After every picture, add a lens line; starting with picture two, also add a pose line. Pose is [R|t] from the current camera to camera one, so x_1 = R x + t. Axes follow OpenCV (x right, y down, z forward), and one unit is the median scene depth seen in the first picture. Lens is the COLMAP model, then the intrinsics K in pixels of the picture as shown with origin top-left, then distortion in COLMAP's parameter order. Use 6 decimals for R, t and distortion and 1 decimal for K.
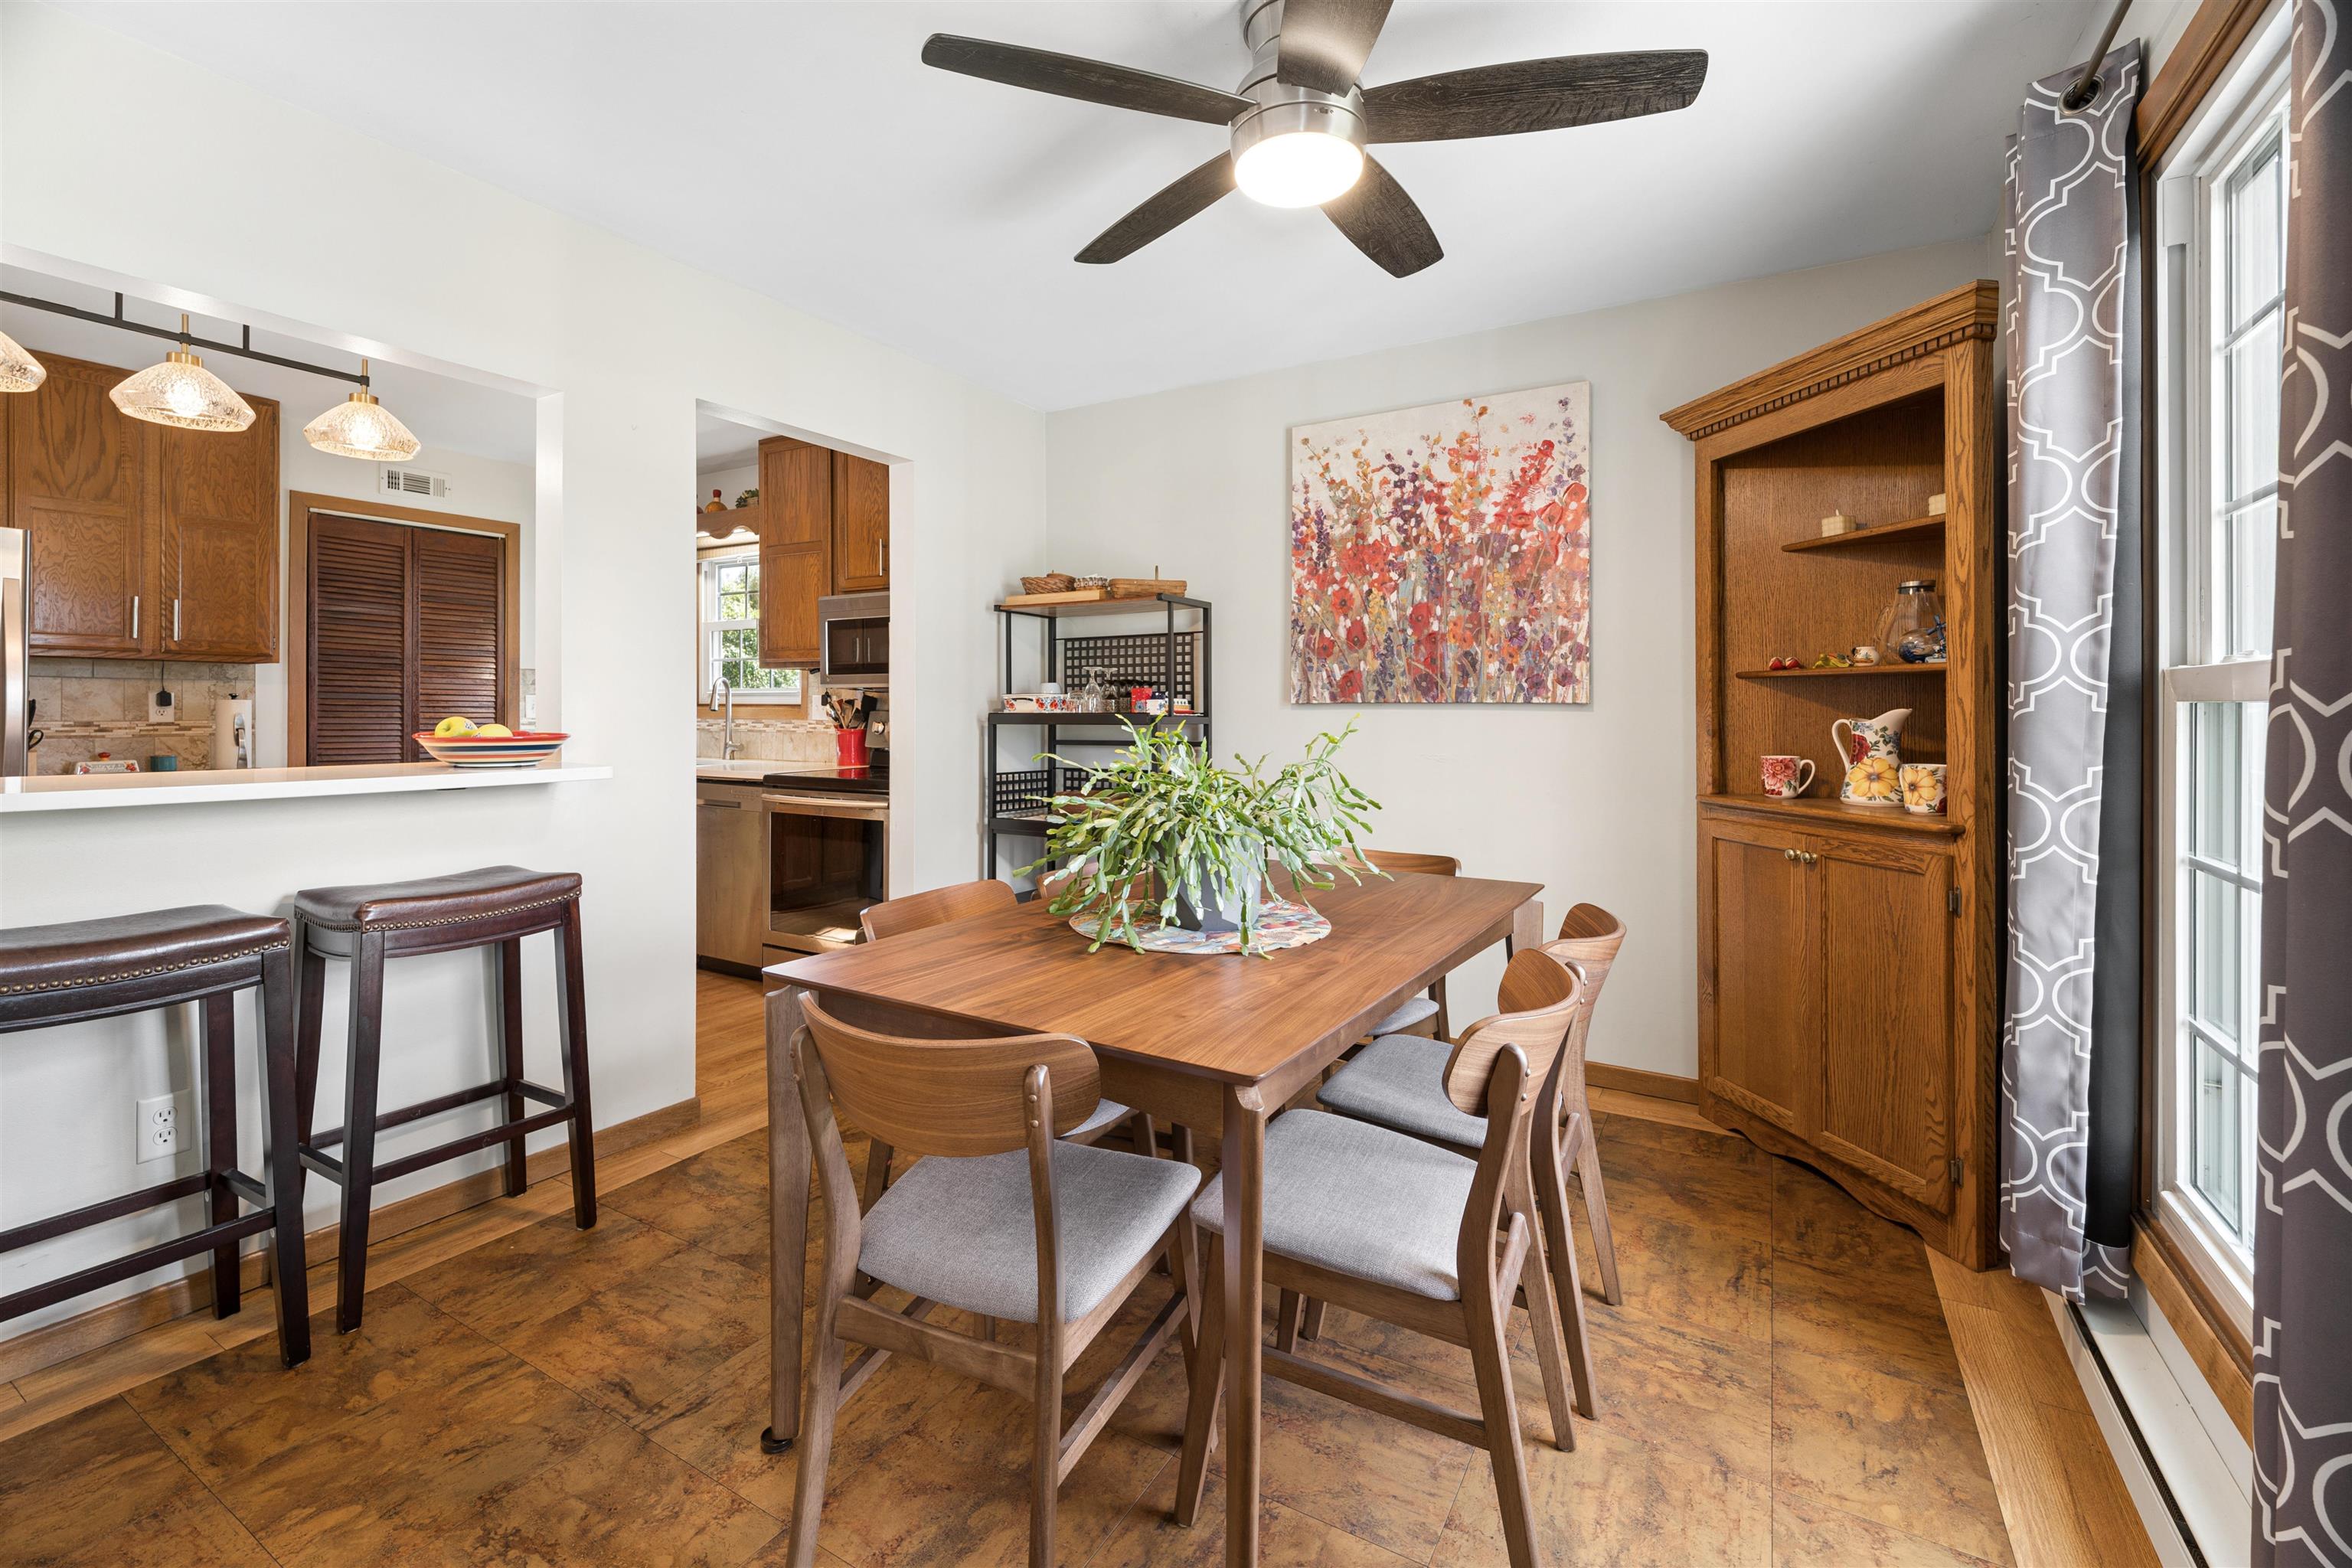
lens RADIAL K [[1011.6, 0, 1146.6], [0, 1011.6, 718.7], [0, 0, 1]] dist [0.017999, -0.000150]
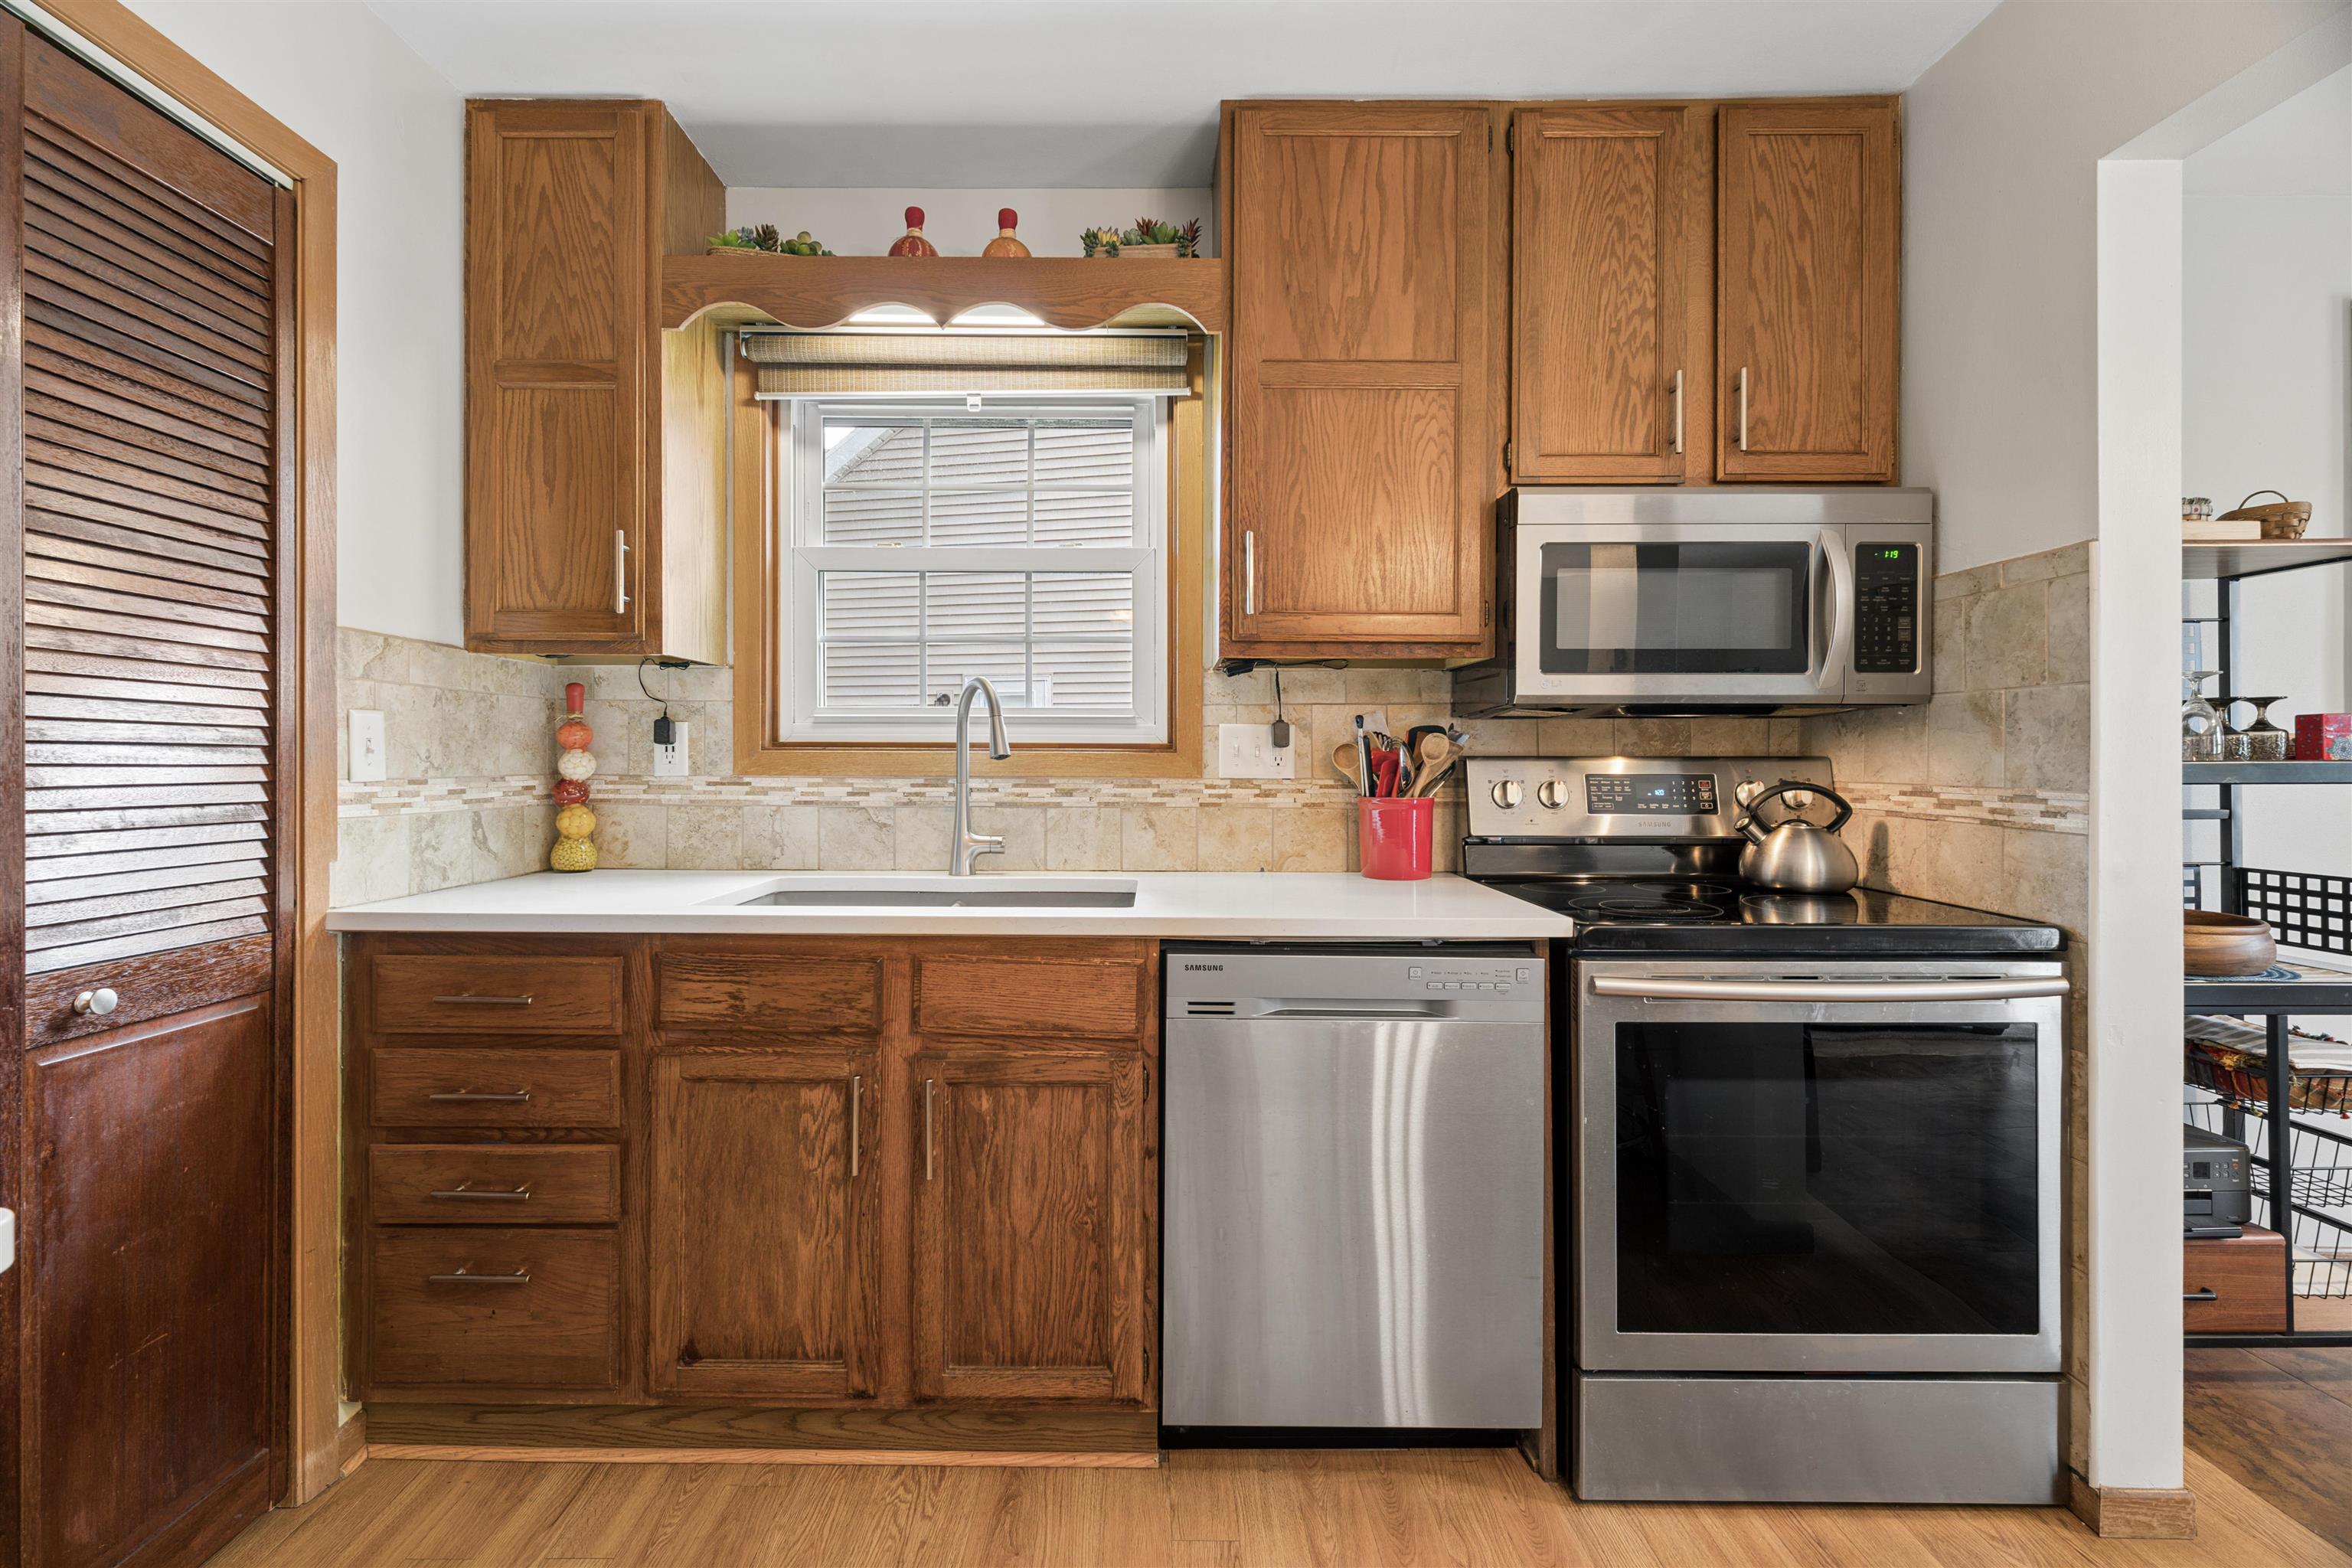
lens RADIAL K [[1005.2, 0, 1142.8], [0, 1005.2, 759.6], [0, 0, 1]] dist [0.005975, -0.001114]
pose [[0.856101, -0.001500, 0.516806, -0.854027], [0.004959, 0.999974, -0.005313, -0.006799], [-0.516784, 0.007112, 0.856086, 0.920156]]
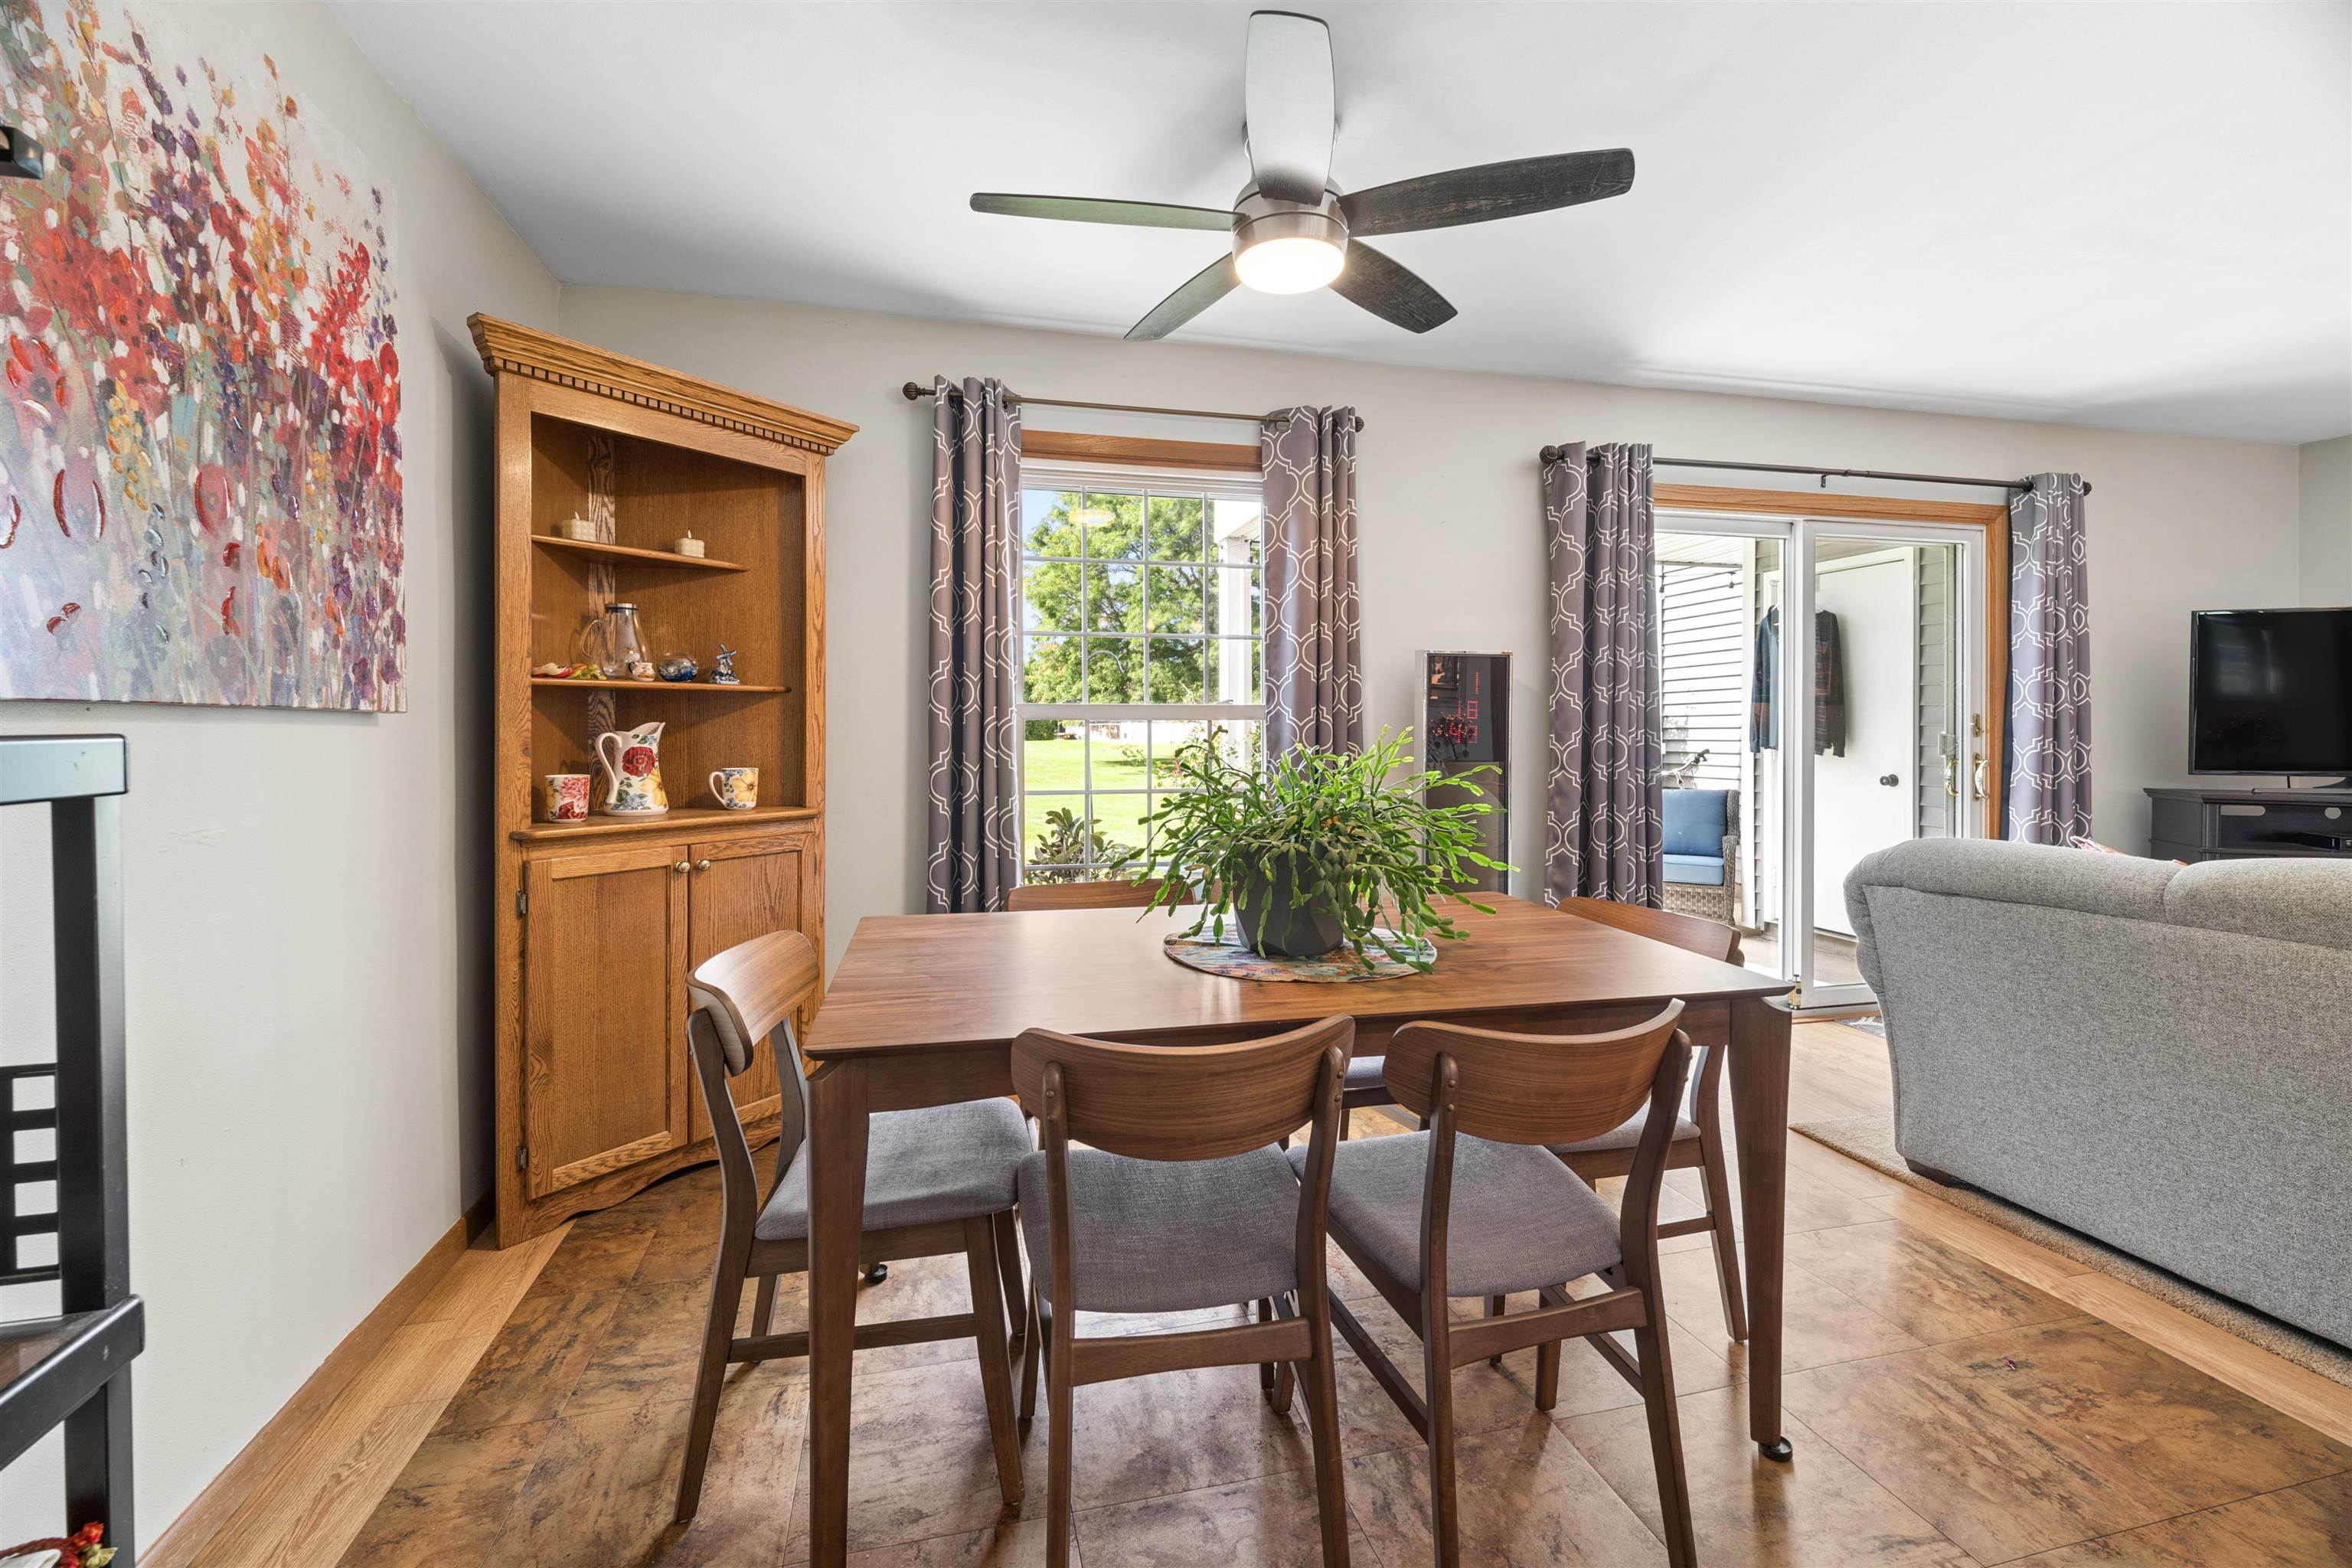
lens RADIAL K [[996.0, 0, 1165.2], [0, 996.0, 743.2], [0, 0, 1]] dist [0.000482, -0.000335]
pose [[-0.707488, -0.012214, 0.706619, -0.292908], [0.006360, 0.999700, 0.023648, -0.007317], [-0.706696, 0.021225, -0.707199, 1.006935]]
